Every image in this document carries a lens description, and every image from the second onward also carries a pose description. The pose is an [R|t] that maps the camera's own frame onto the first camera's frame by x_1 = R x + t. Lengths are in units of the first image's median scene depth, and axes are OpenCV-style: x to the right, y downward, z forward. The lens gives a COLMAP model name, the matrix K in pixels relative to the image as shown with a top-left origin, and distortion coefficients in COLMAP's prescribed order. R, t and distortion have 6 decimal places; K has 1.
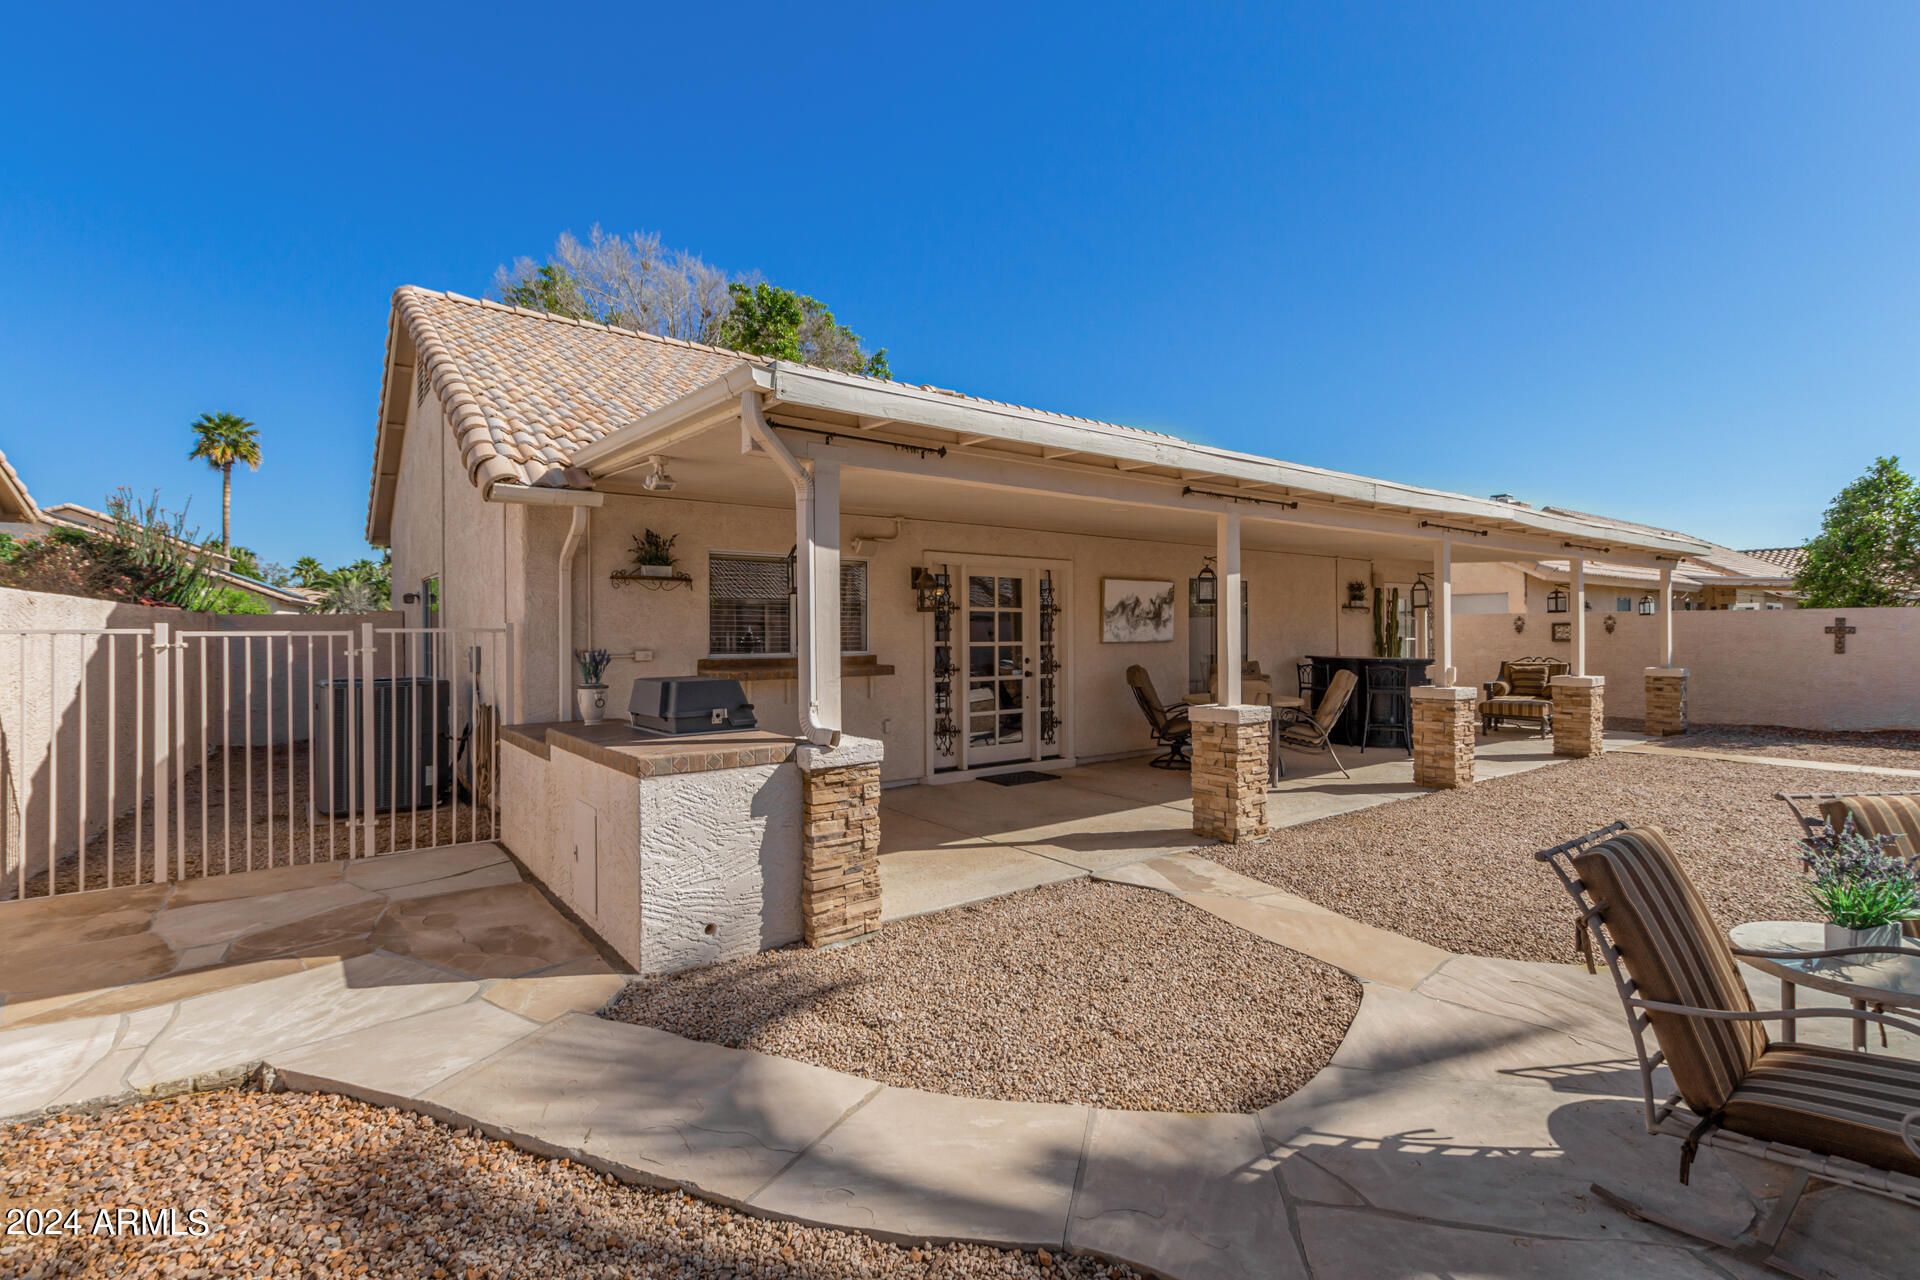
lens RADIAL K [[883.4, 0, 960.0], [0, 883.4, 640.0], [0, 0, 1]] dist [-0.001095, -0.000365]
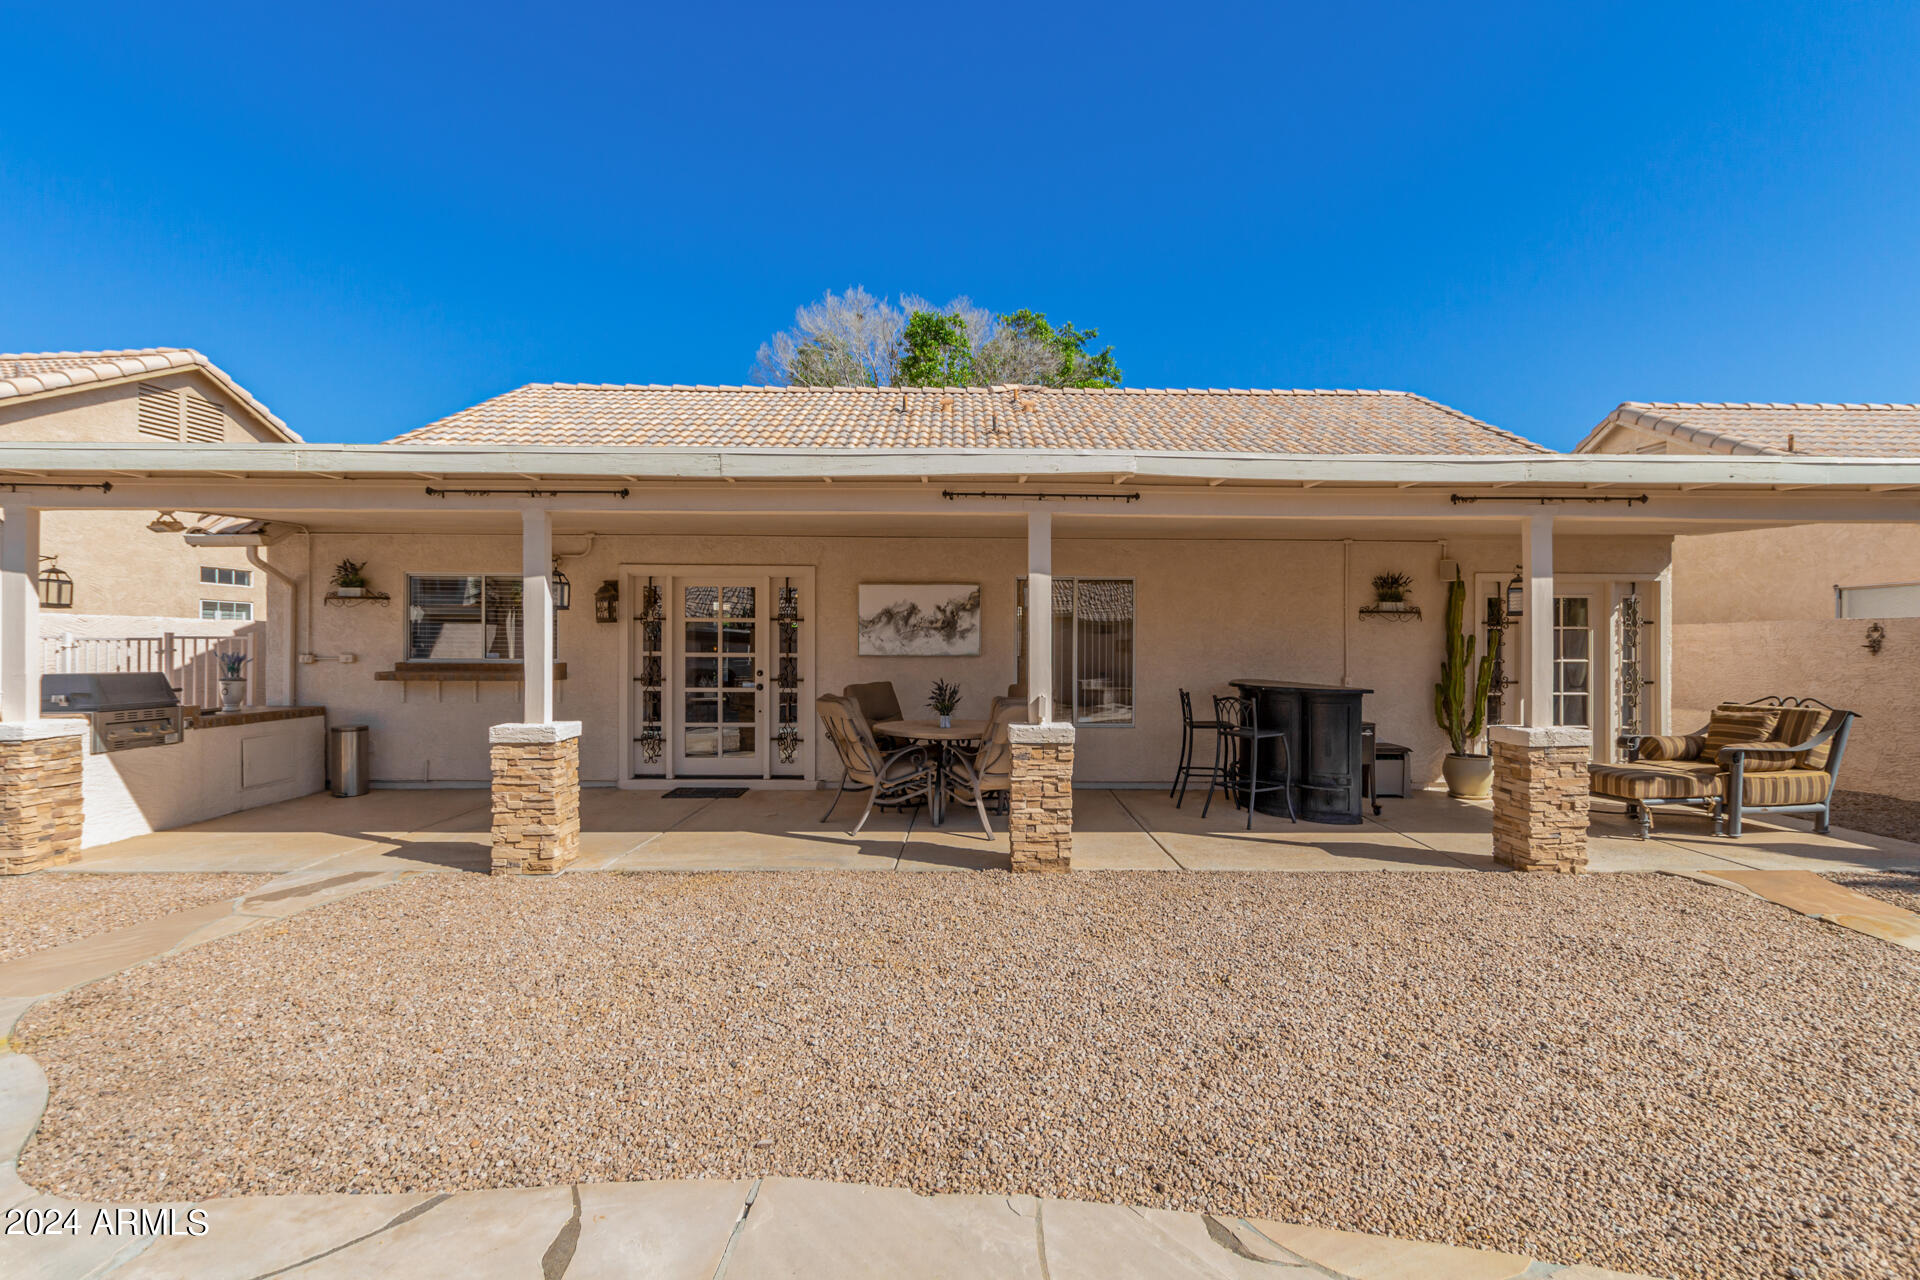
lens RADIAL K [[863.7, 0, 960.0], [0, 863.7, 640.0], [0, 0, 1]] dist [0.000498, -0.000012]
pose [[0.806788, 0.003040, -0.590833, 0.800017], [-0.013642, 0.999816, -0.013484, -0.002468], [0.590684, 0.018939, 0.806681, 0.372401]]
